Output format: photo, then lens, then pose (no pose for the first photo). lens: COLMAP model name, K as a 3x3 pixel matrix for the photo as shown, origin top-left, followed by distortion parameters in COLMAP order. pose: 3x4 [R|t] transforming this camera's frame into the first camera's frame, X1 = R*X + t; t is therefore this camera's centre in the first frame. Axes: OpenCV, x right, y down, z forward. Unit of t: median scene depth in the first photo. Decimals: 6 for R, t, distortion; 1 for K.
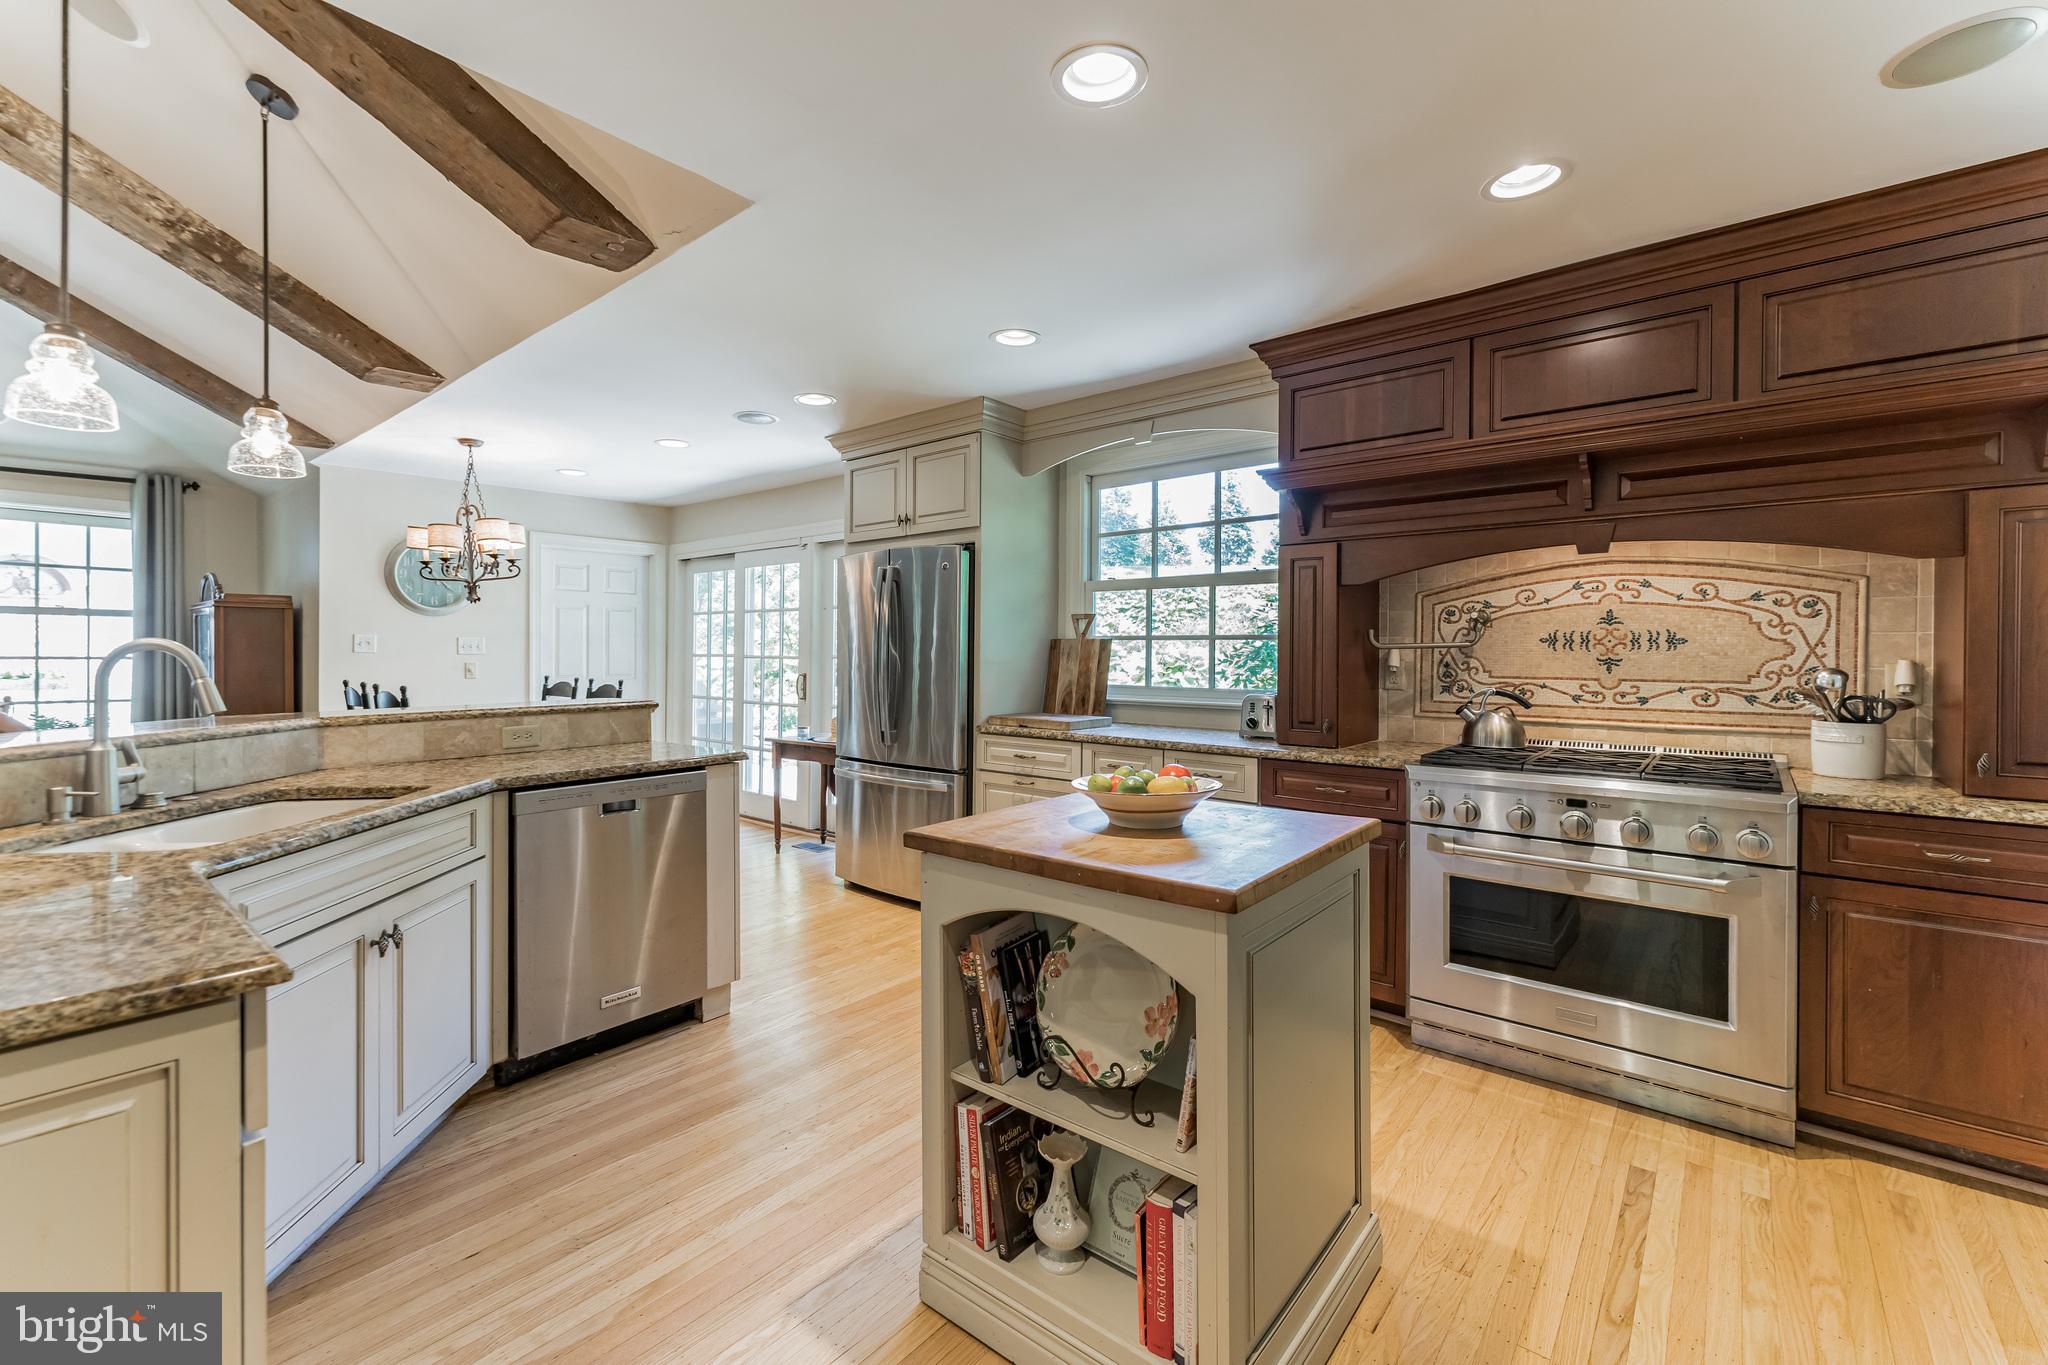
lens RADIAL K [[852.7, 0, 1013.9], [0, 852.7, 658.0], [0, 0, 1]] dist [0.000571, 0.000065]
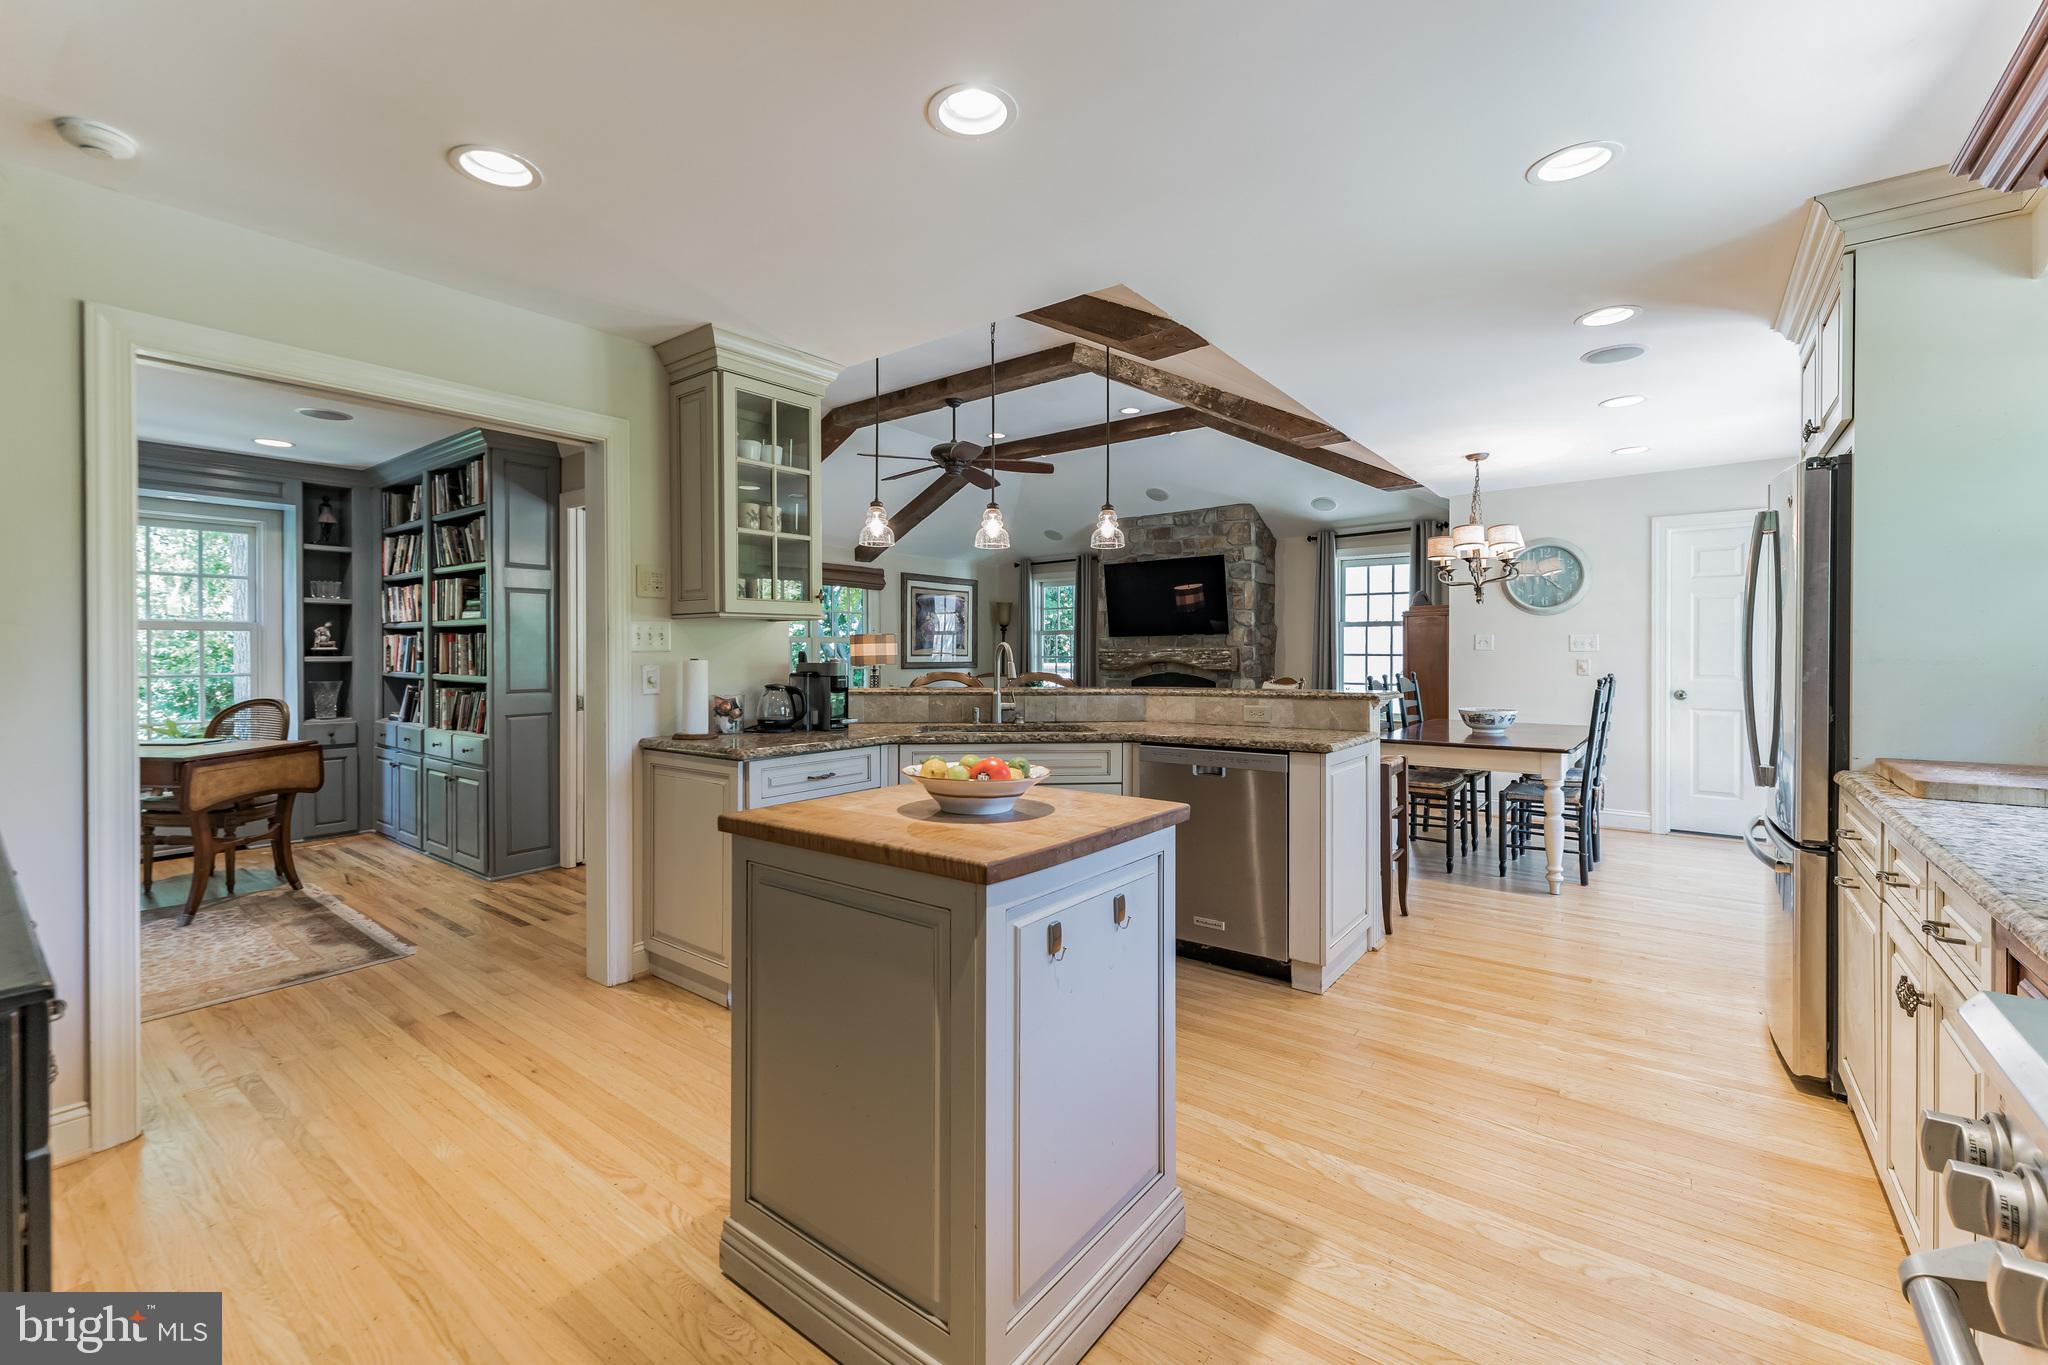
lens RADIAL K [[852.7, 0, 1013.9], [0, 852.7, 658.0], [0, 0, 1]] dist [0.000571, 0.000065]
pose [[0.038217, 0.003510, -0.999263, 0.684618], [-0.003778, 0.999987, 0.003369, 0.005119], [0.999262, 0.003646, 0.038230, 0.585512]]
